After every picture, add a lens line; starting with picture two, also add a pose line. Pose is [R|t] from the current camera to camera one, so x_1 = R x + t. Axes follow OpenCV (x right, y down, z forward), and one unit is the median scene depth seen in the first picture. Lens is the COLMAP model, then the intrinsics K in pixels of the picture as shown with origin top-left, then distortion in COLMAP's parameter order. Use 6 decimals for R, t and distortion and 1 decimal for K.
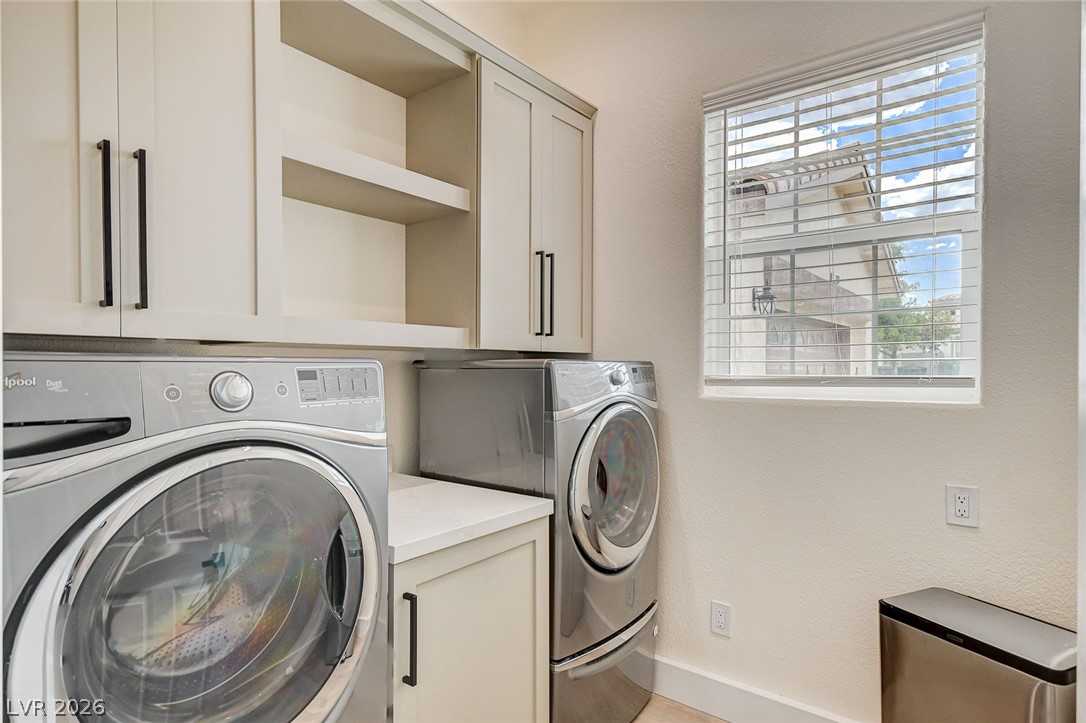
lens RADIAL K [[585.9, 0, 543.0], [0, 585.9, 361.5], [0, 0, 1]] dist [0.001020, 0.001241]
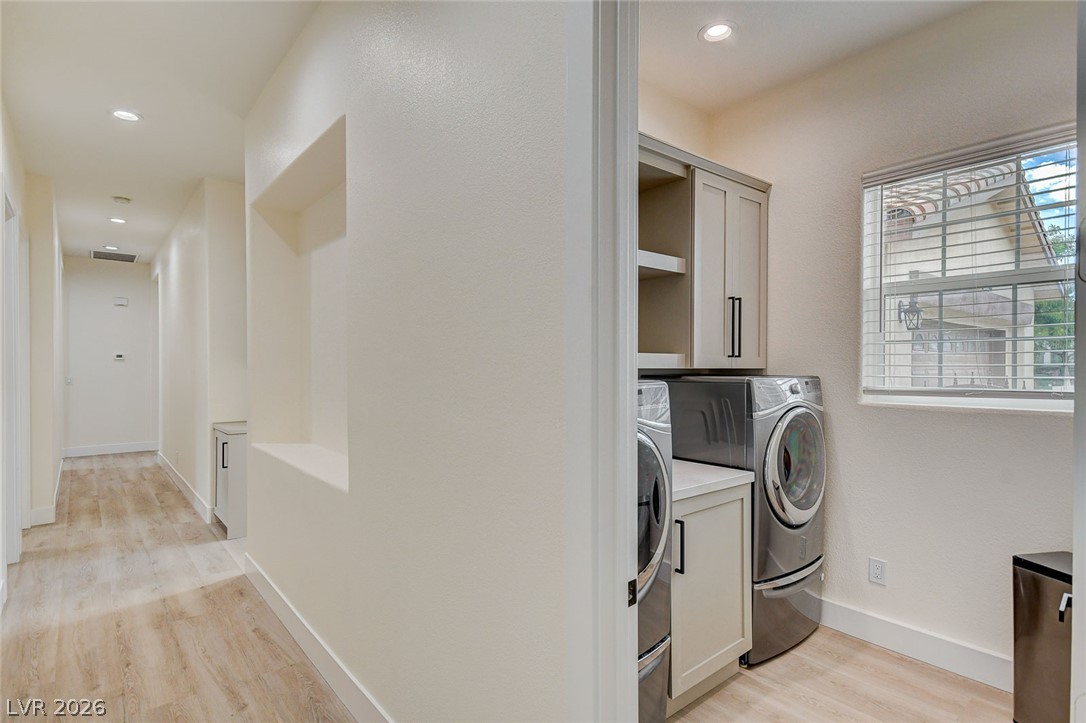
lens RADIAL K [[554.0, 0, 530.0], [0, 554.0, 361.0], [0, 0, 1]] dist [0.012401, -0.001290]
pose [[0.973361, -0.000186, -0.229277, -0.182583], [0.001580, 0.999981, 0.005896, -0.047206], [0.229272, -0.006102, 0.973343, -0.427797]]
